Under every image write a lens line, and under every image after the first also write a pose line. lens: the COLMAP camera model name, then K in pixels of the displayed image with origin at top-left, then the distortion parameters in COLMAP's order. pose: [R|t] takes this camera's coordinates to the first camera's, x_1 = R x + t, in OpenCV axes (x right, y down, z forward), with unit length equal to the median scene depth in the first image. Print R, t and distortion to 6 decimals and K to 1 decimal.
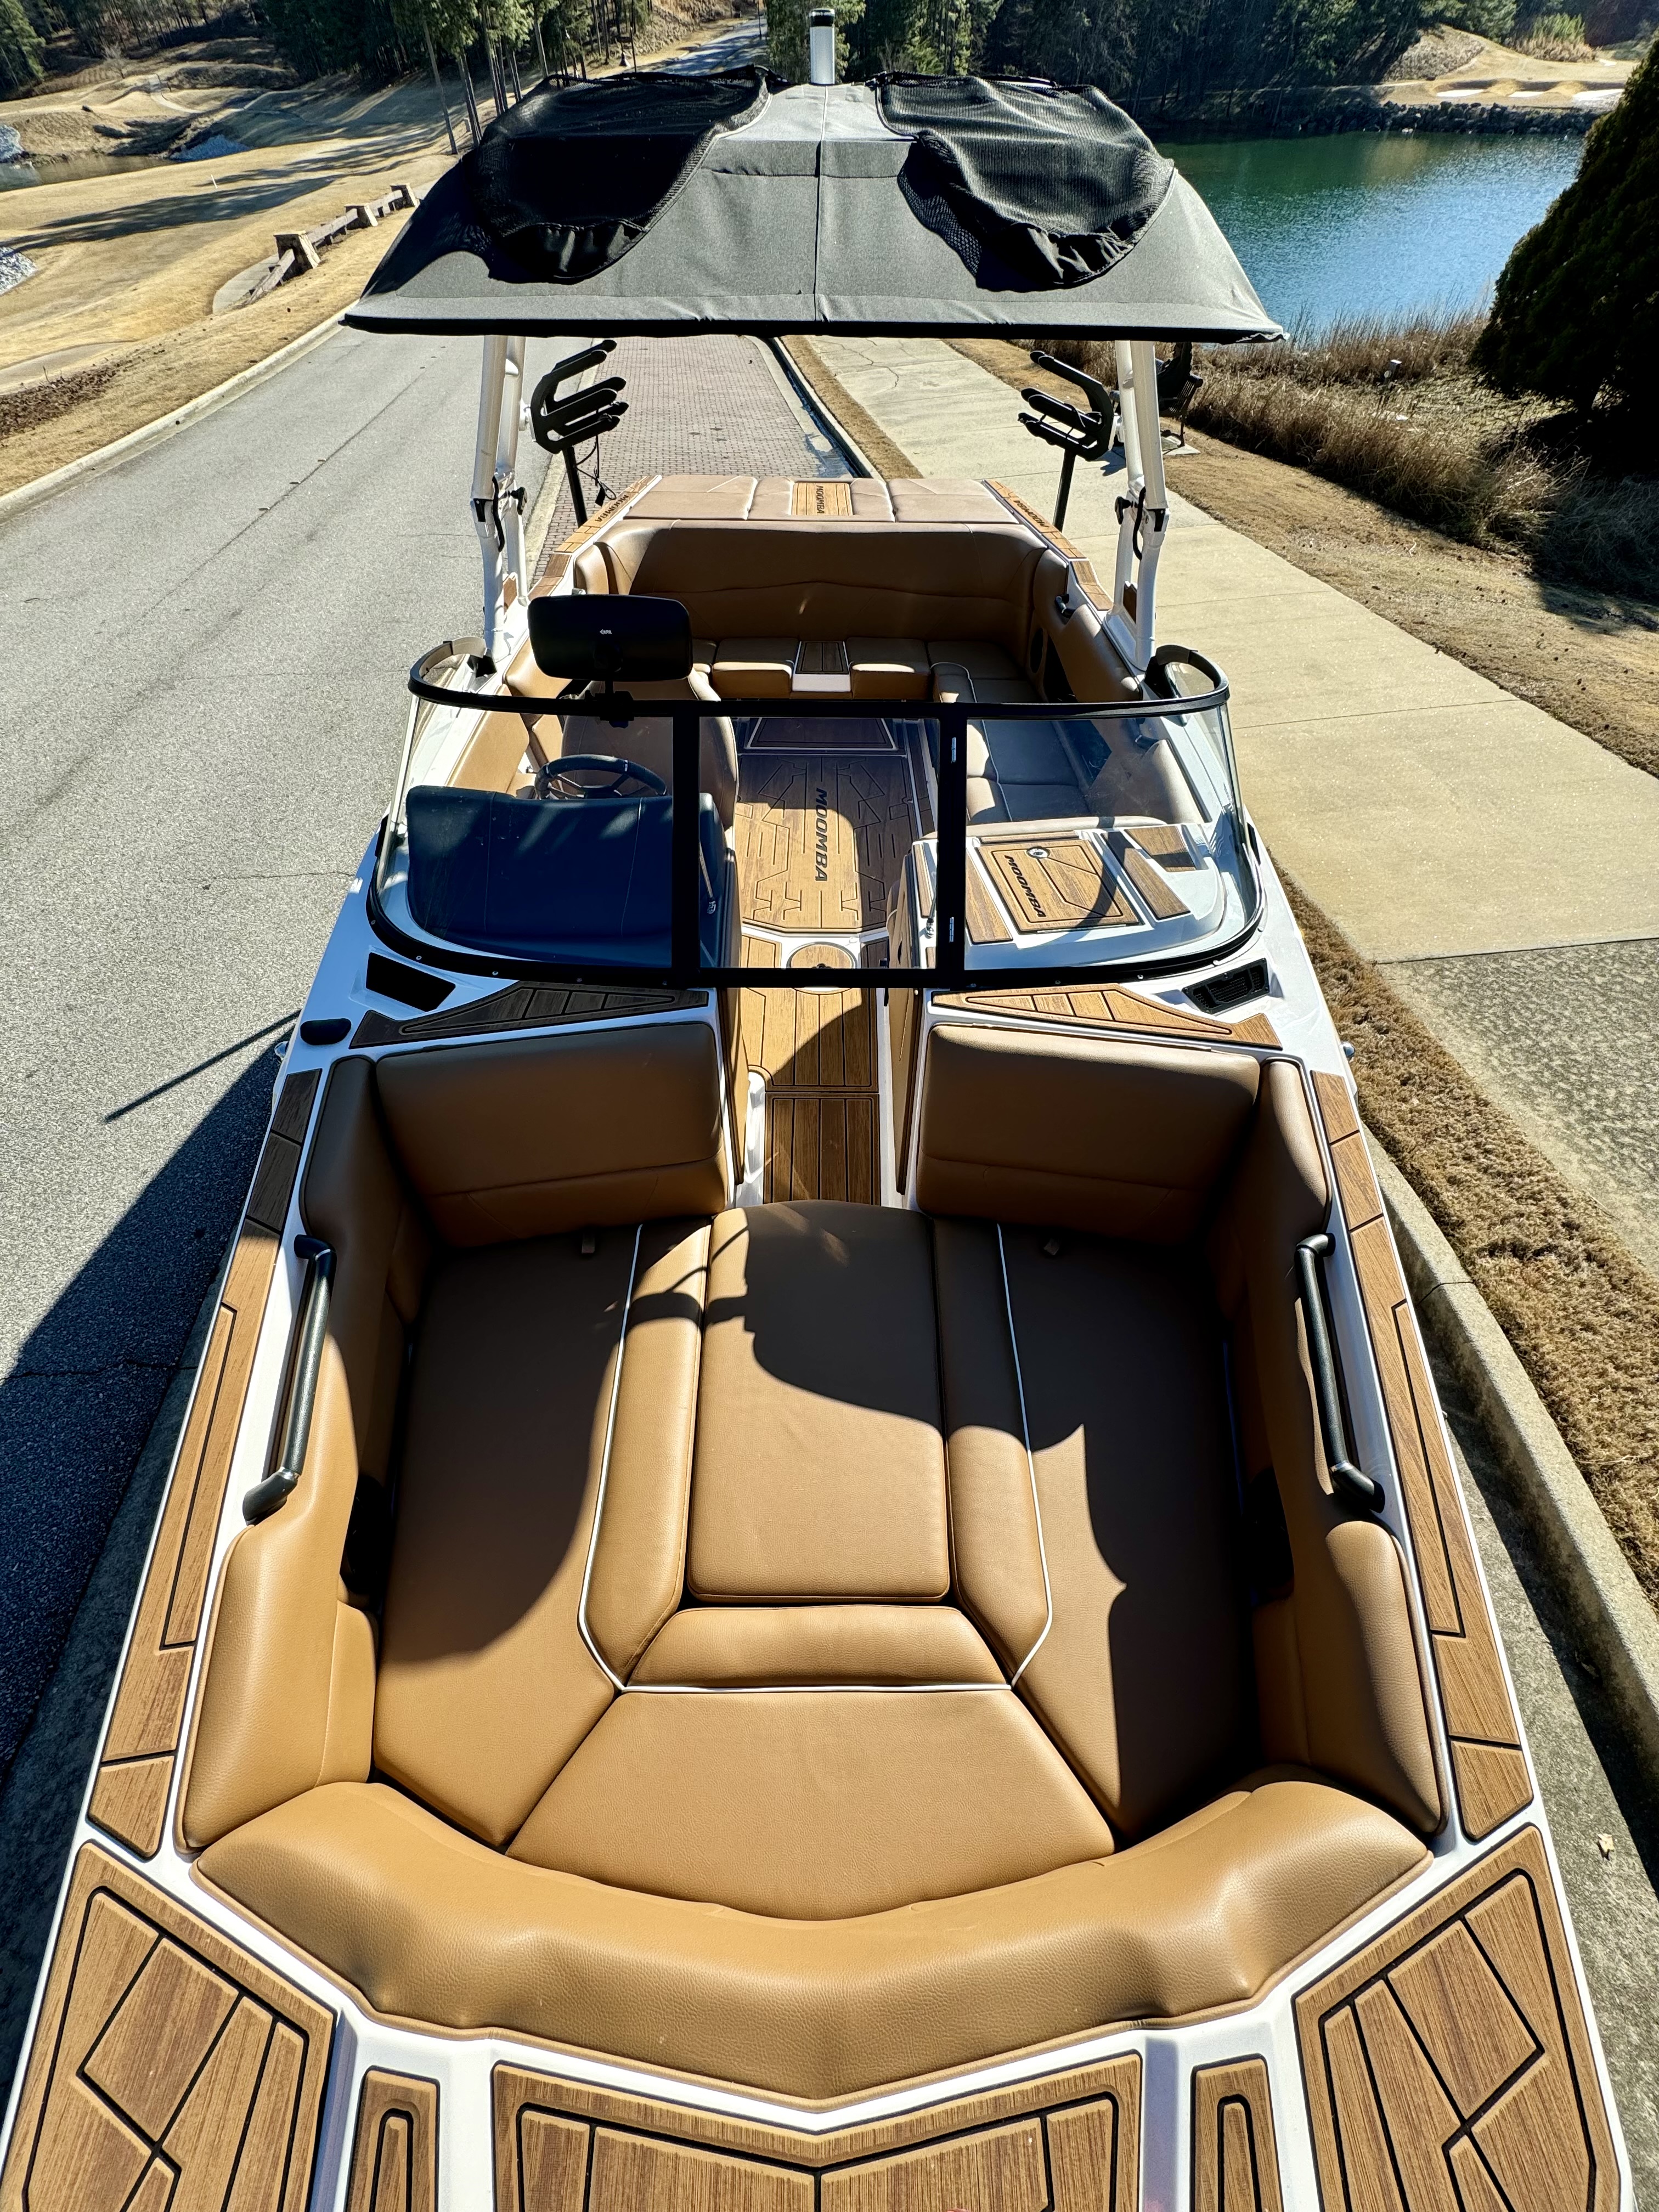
lens RADIAL K [[881.2, 0, 827.3], [0, 881.2, 1105.5], [0, 0, 1]] dist [-0.001561, -0.001751]
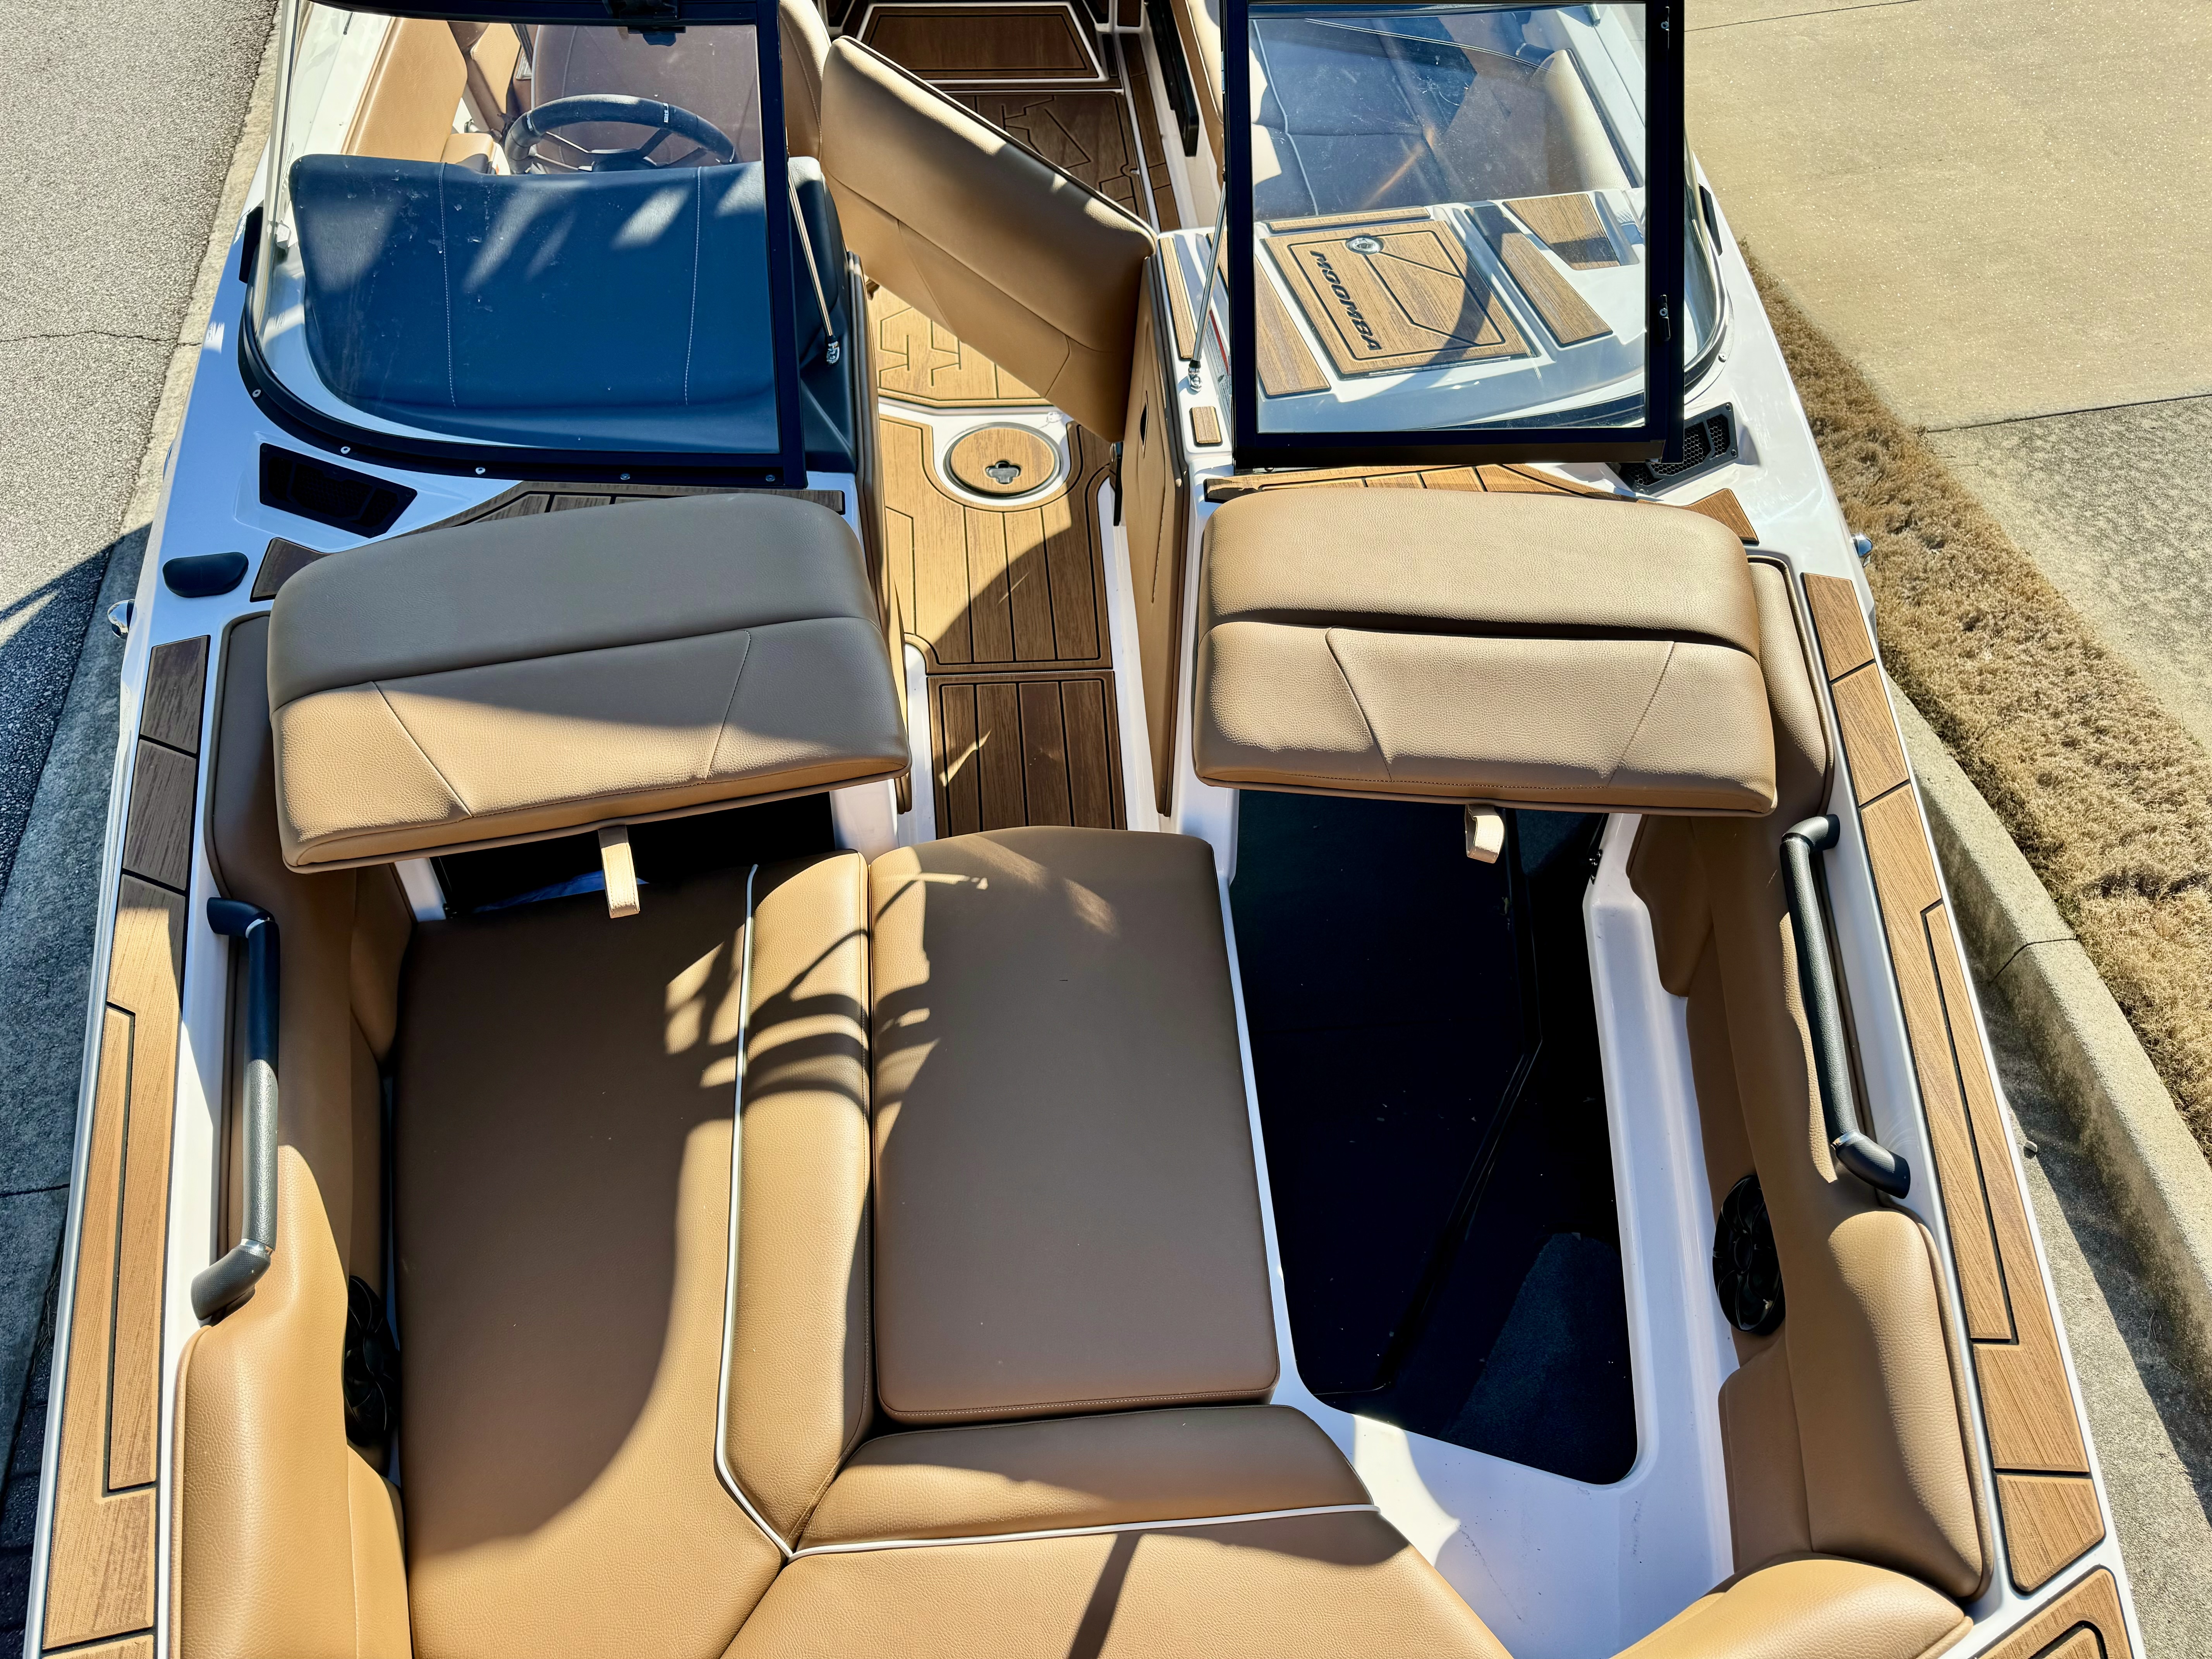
lens RADIAL K [[1571.4, 0, 1091.4], [0, 1571.4, 834.4], [0, 0, 1]] dist [0.034294, -0.041781]
pose [[0.996846, -0.050358, 0.061332, -0.037851], [0.046709, 0.997132, 0.059550, 0.047549], [-0.064155, -0.056497, 0.996339, -0.102048]]
